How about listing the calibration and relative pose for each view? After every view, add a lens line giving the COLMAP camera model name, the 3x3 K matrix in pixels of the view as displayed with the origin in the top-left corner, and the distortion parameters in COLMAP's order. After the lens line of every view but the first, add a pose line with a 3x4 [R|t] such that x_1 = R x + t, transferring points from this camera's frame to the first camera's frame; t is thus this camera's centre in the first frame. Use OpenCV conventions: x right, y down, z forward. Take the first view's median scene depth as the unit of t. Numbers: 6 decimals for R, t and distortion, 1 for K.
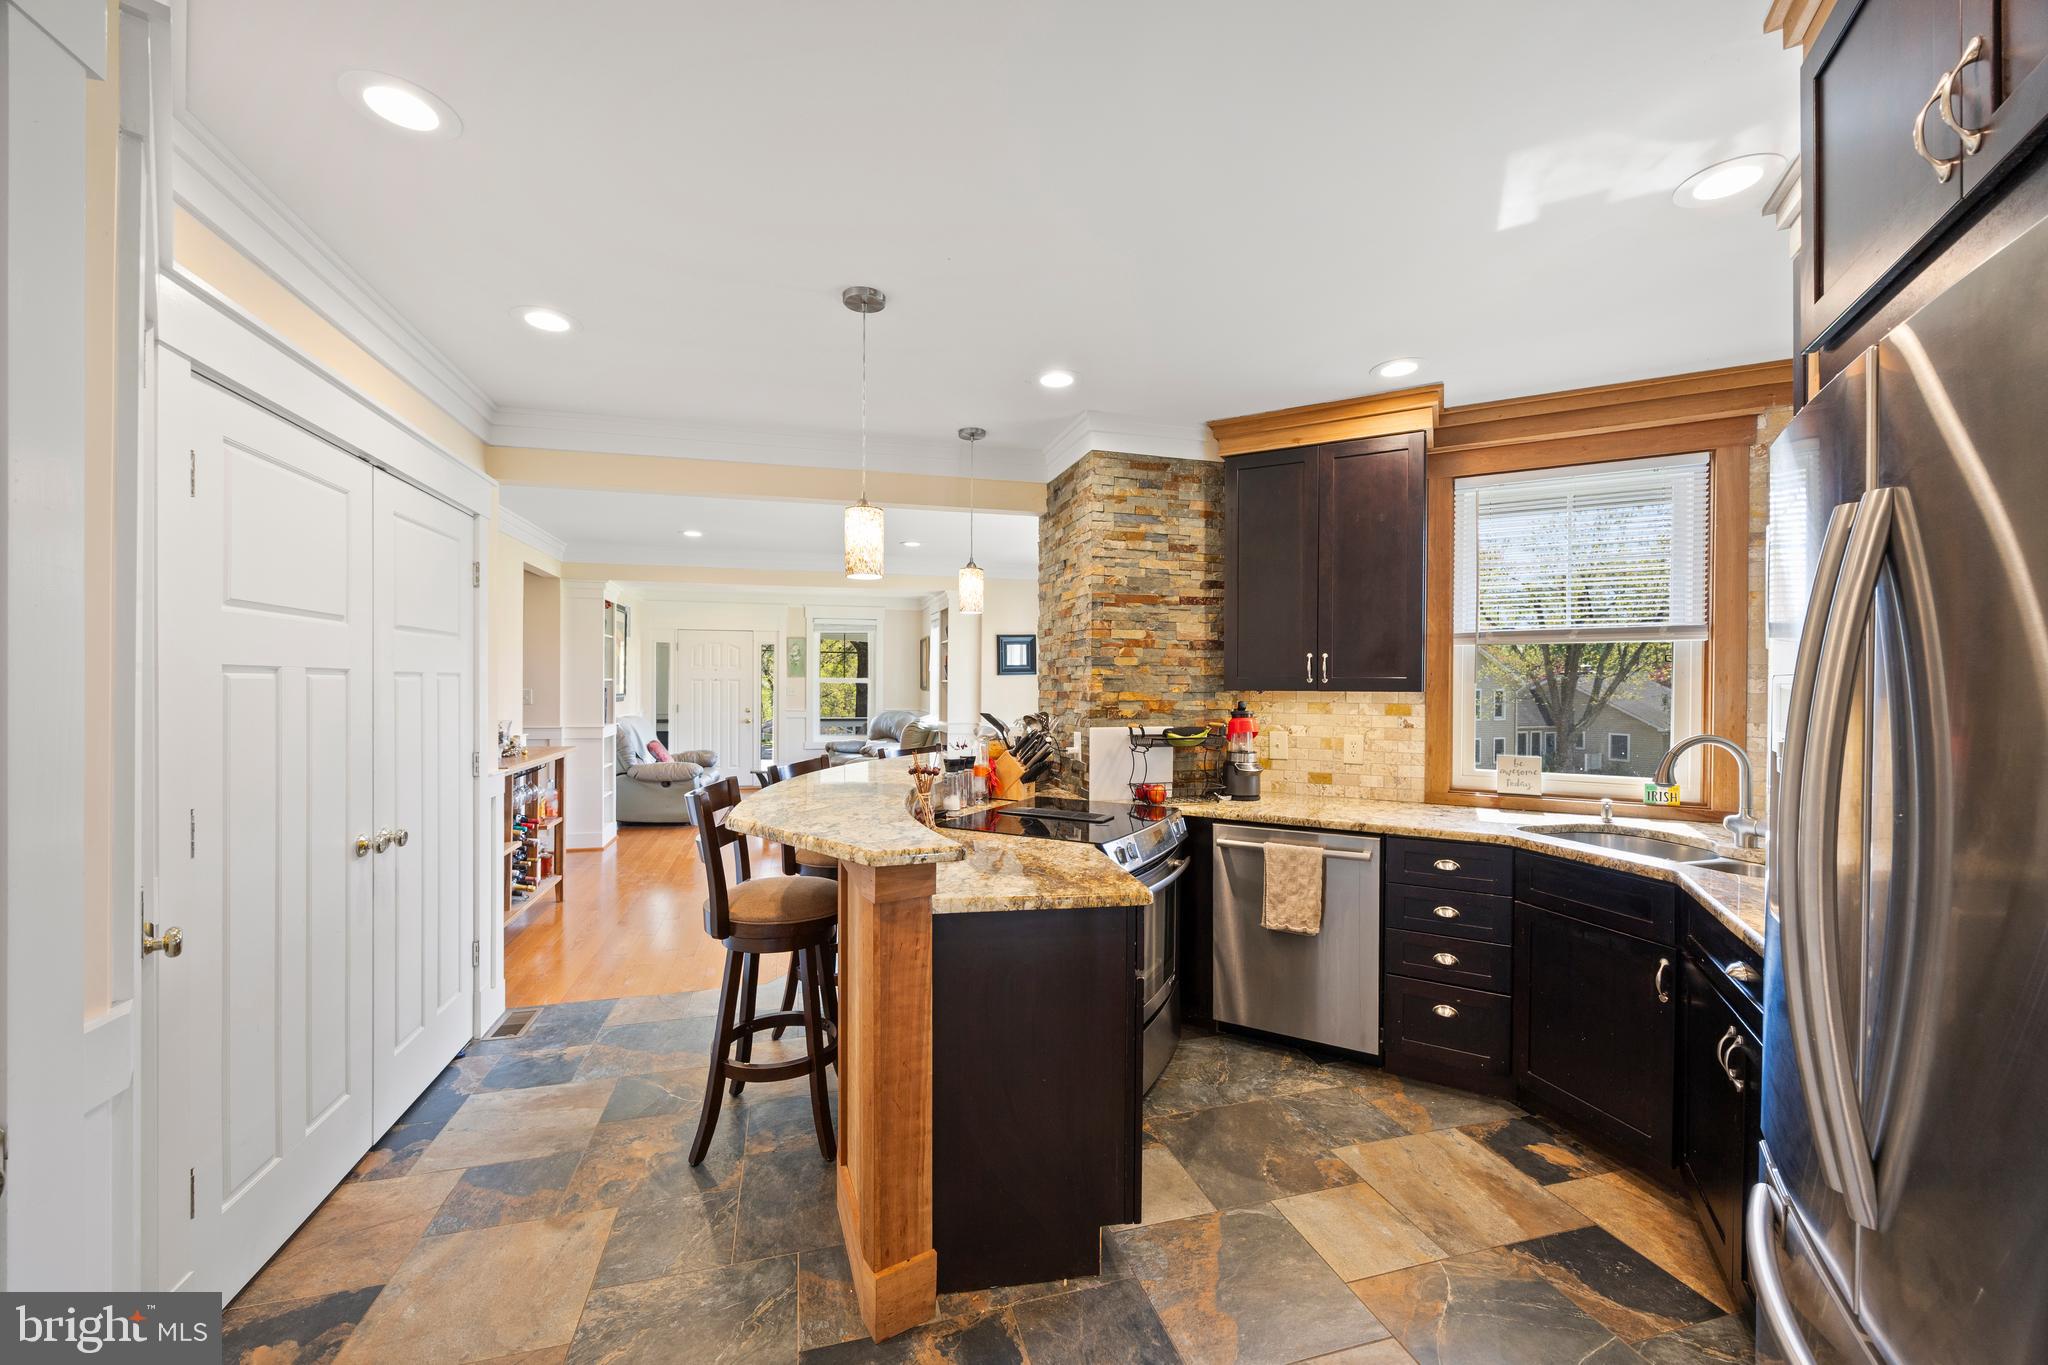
lens RADIAL K [[784.3, 0, 1018.2], [0, 784.3, 689.7], [0, 0, 1]] dist [-0.002273, 0.000386]
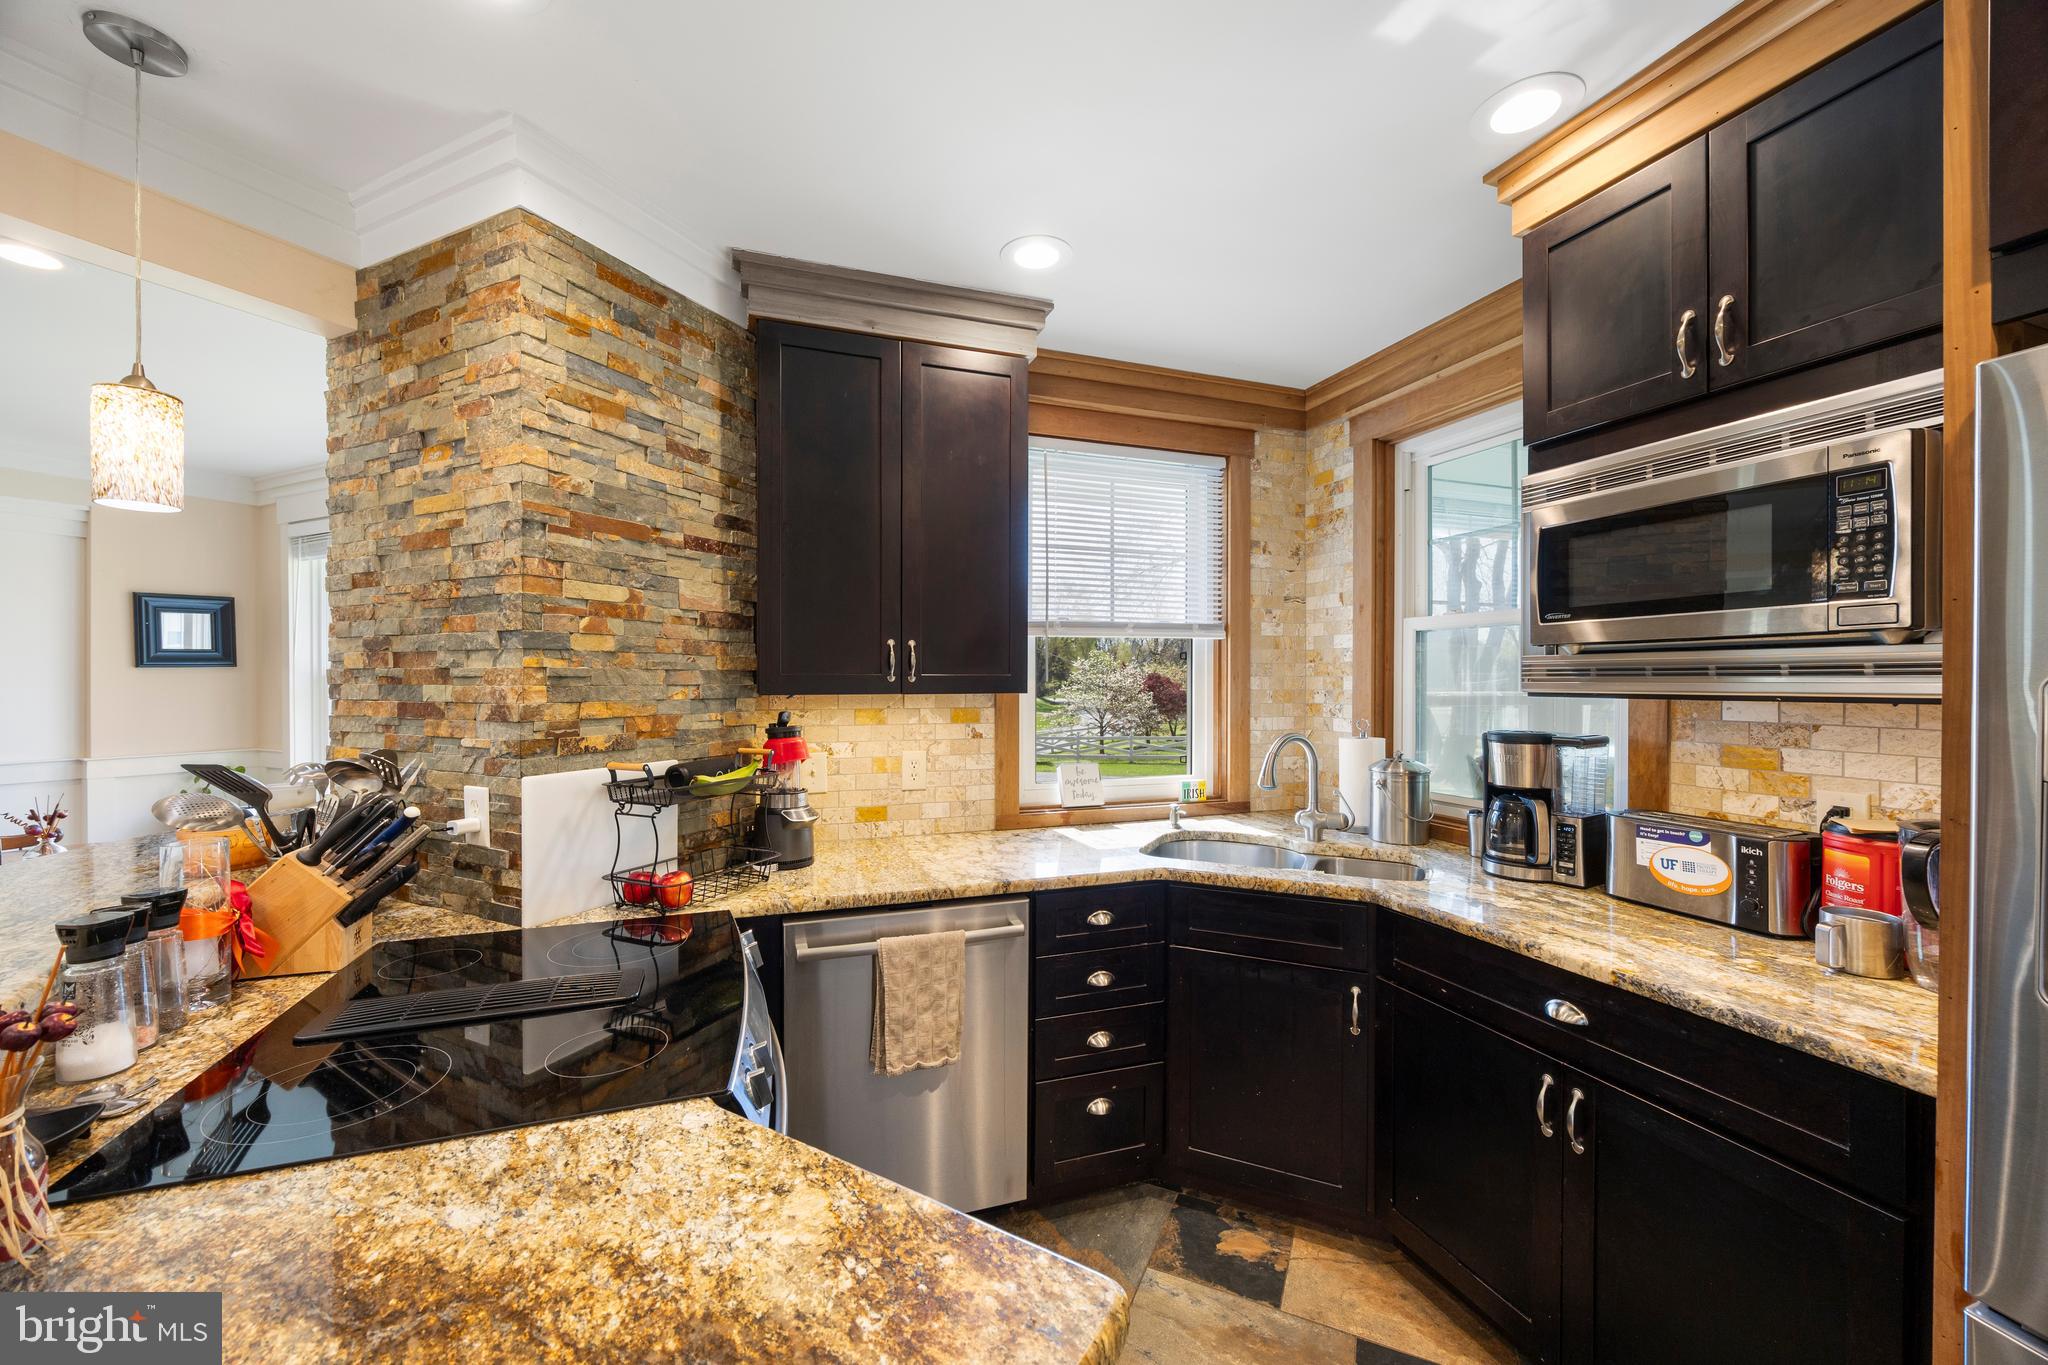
lens RADIAL K [[784.3, 0, 1020.6], [0, 784.3, 685.9], [0, 0, 1]] dist [-0.002273, 0.000386]
pose [[0.659377, -0.010130, 0.751744, -0.067202], [0.008920, 0.999944, 0.005650, -0.007971], [-0.751760, 0.002980, 0.659430, 0.436028]]
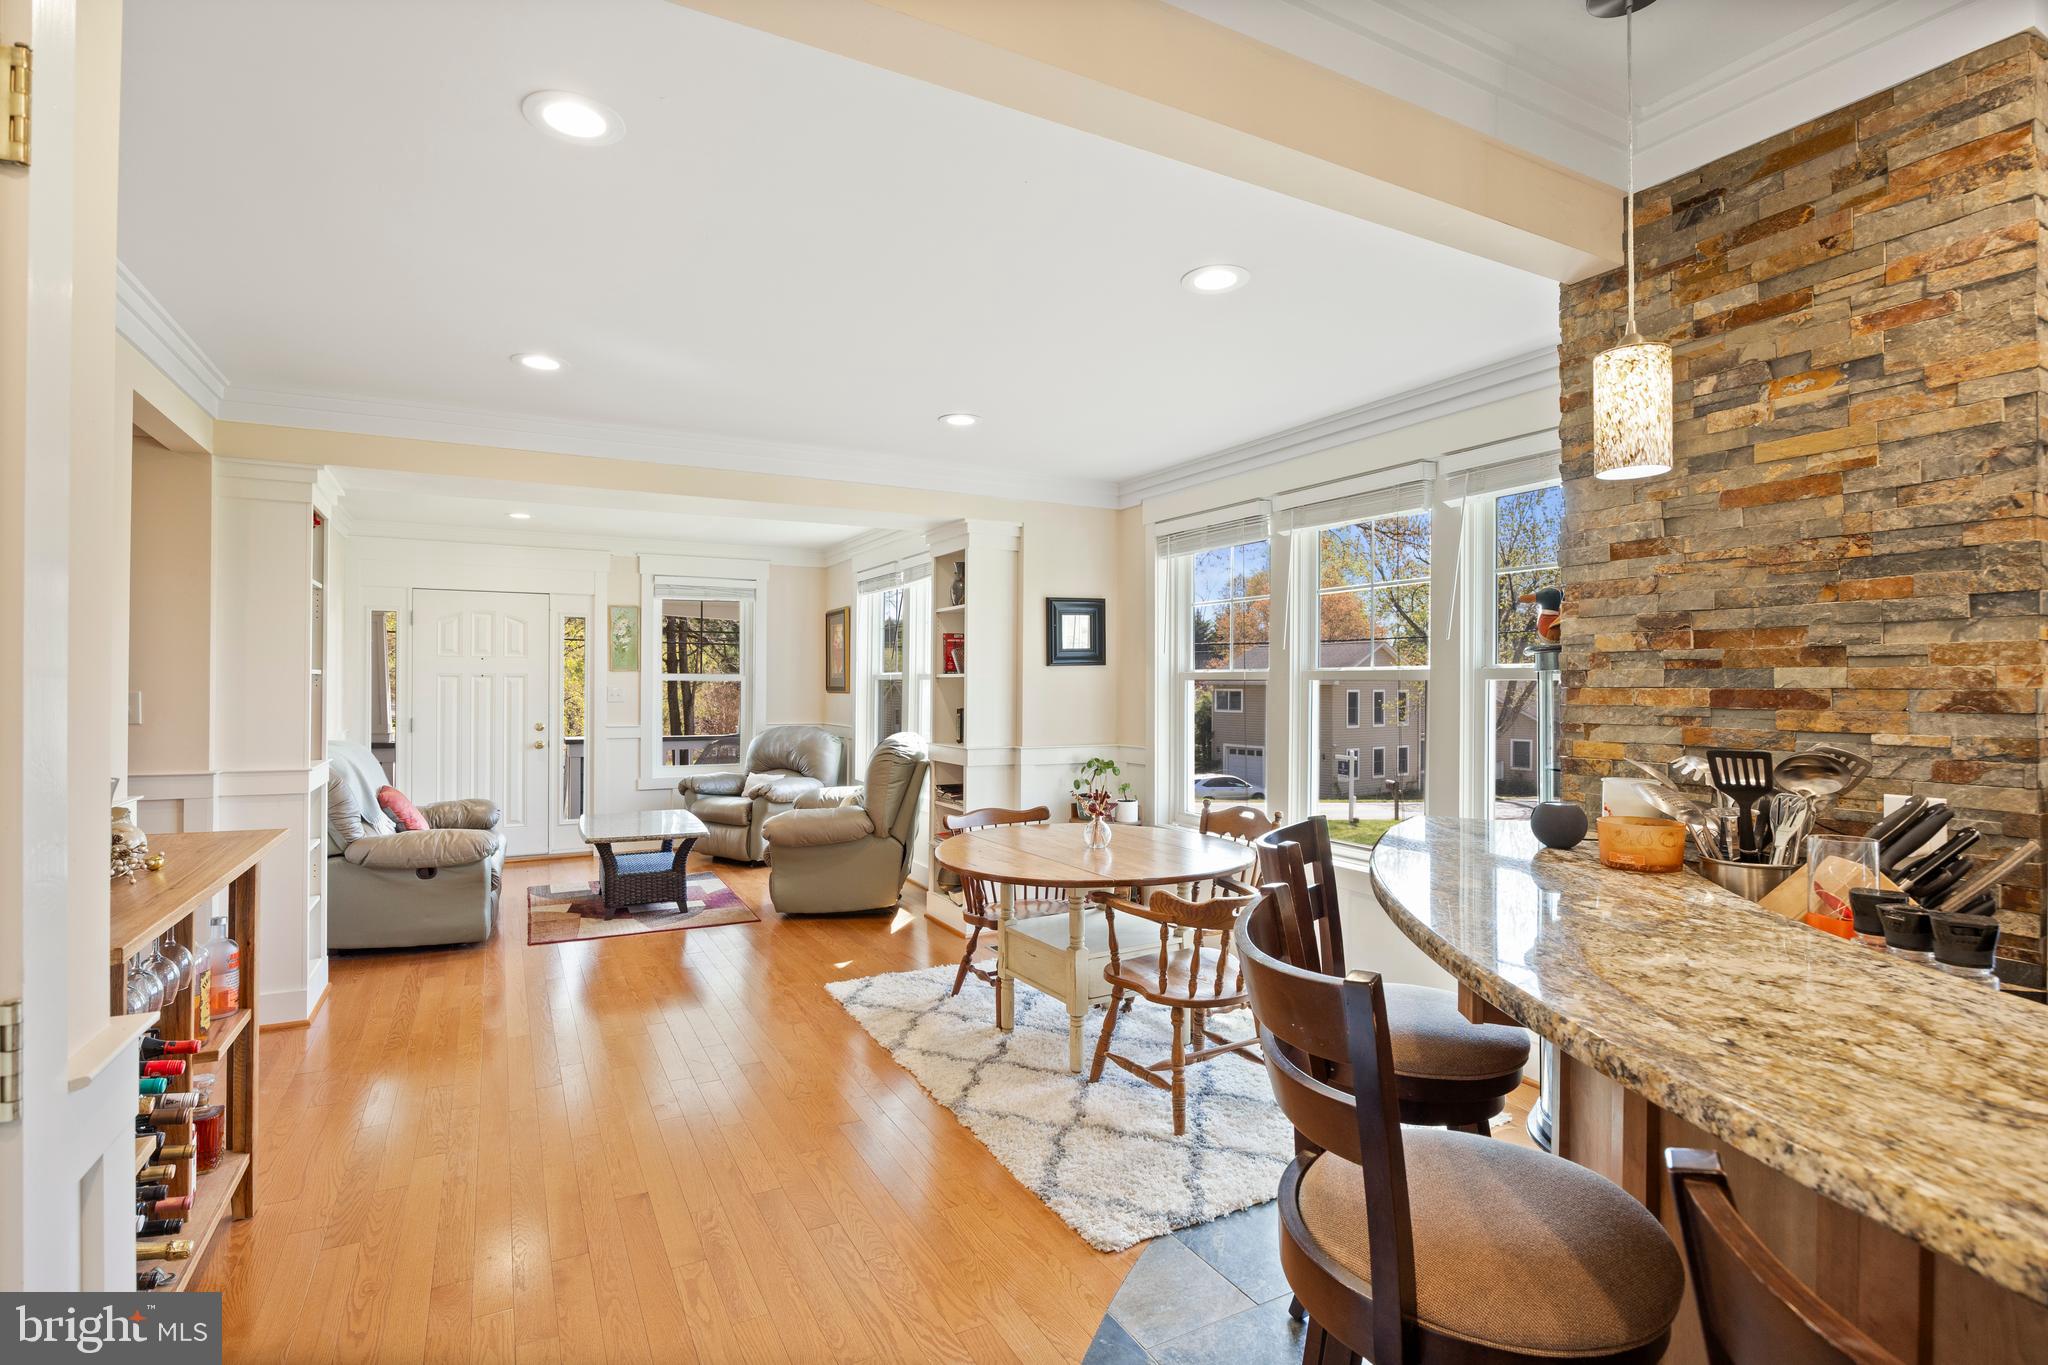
lens RADIAL K [[976.5, 0, 1027.8], [0, 976.5, 683.8], [0, 0, 1]] dist [-0.012439, 0.000680]
pose [[0.977341, -0.001154, 0.211669, -0.447726], [0.002985, 0.999961, -0.008334, 0.002723], [-0.211651, 0.008777, 0.977306, 0.647536]]
